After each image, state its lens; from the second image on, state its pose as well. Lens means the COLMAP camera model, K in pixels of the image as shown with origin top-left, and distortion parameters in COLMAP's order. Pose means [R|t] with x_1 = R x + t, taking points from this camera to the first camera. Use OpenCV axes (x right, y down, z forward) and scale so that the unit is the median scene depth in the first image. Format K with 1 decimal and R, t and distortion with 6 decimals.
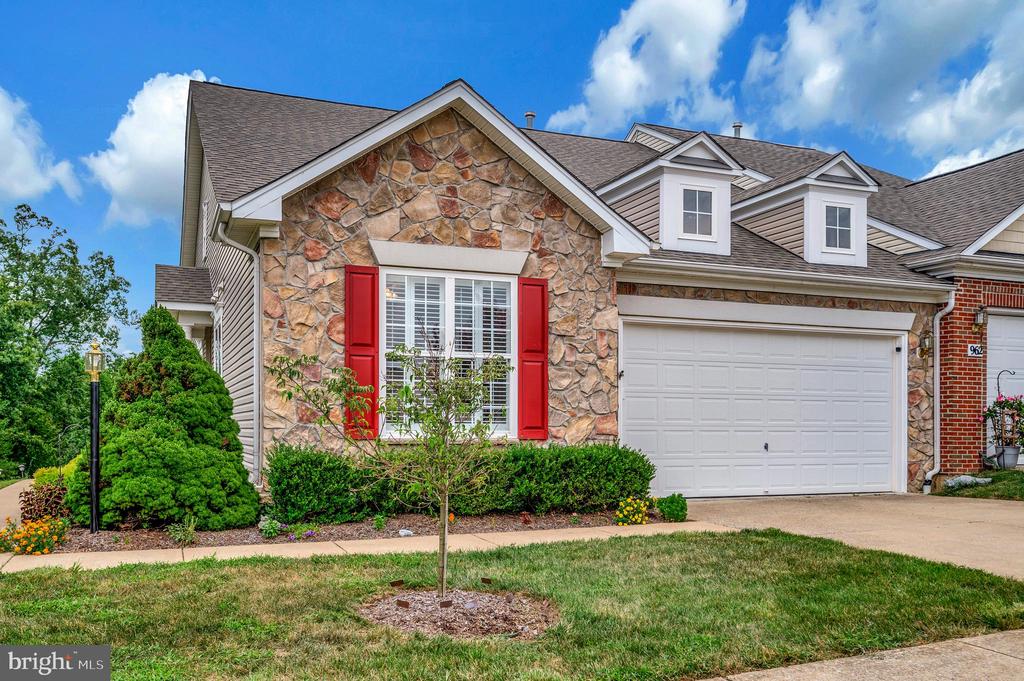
lens RADIAL K [[914.1, 0, 514.2], [0, 914.1, 423.5], [0, 0, 1]] dist [-0.001547, 0.001066]
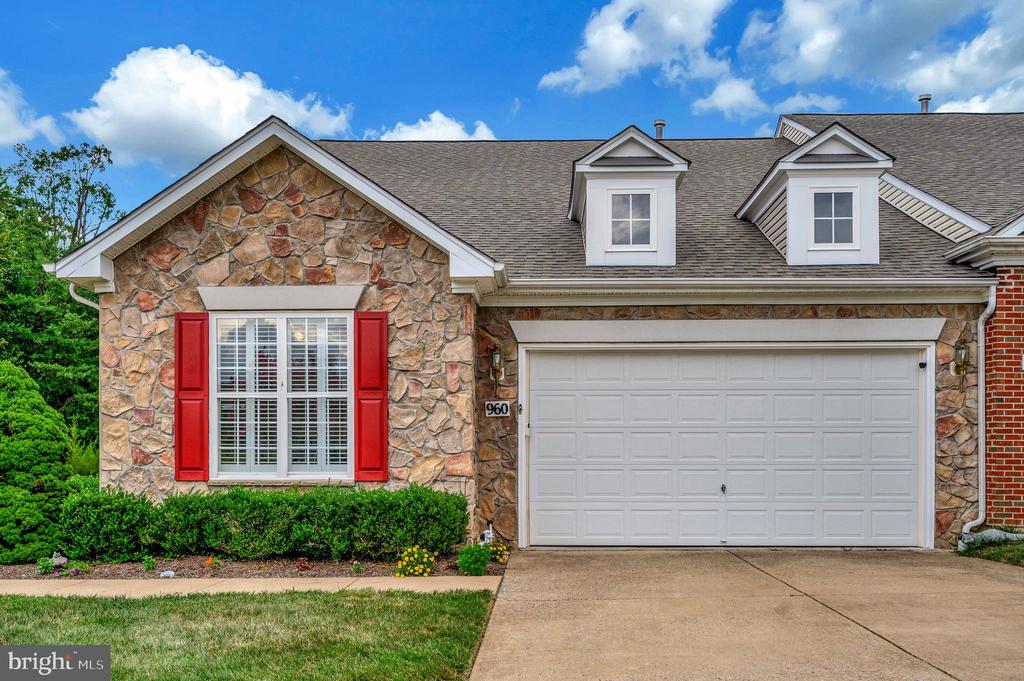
lens RADIAL K [[926.0, 0, 510.1], [0, 926.0, 454.9], [0, 0, 1]] dist [-0.001235, -0.001633]
pose [[0.918448, -0.004144, -0.395520, 0.539510], [0.006432, 0.999969, 0.004458, -0.013330], [0.395489, -0.006639, 0.918447, 0.171424]]
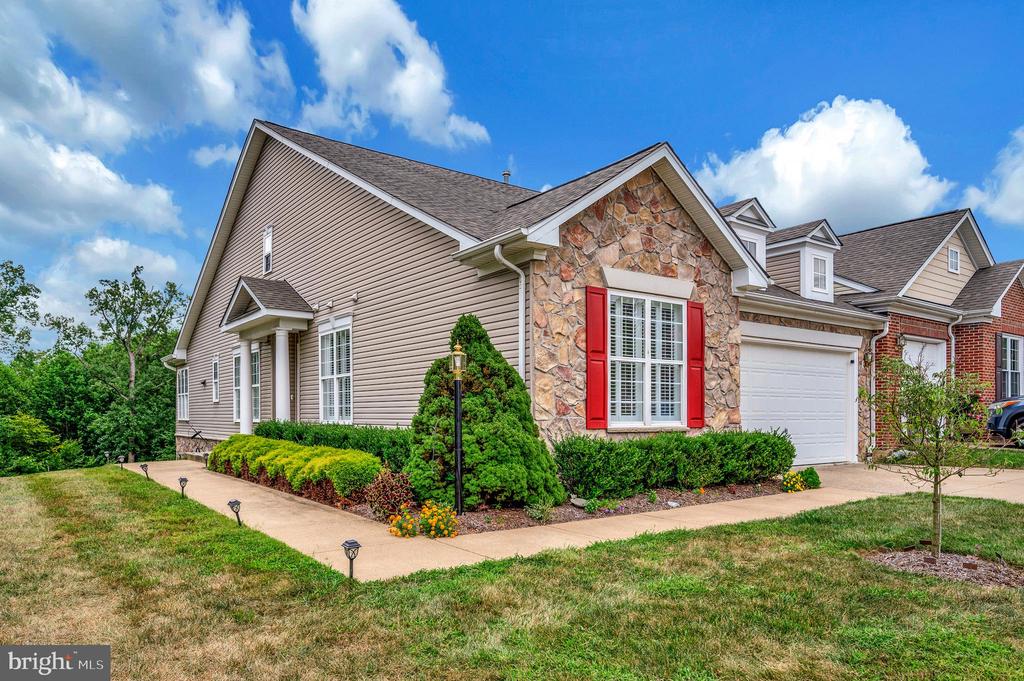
lens RADIAL K [[684.3, 0, 508.5], [0, 684.3, 415.0], [0, 0, 1]] dist [-0.005377, -0.000920]
pose [[0.969380, -0.001800, 0.245558, -0.474908], [0.000249, 0.999980, 0.006349, -0.006650], [-0.245565, -0.006094, 0.969361, 0.131338]]
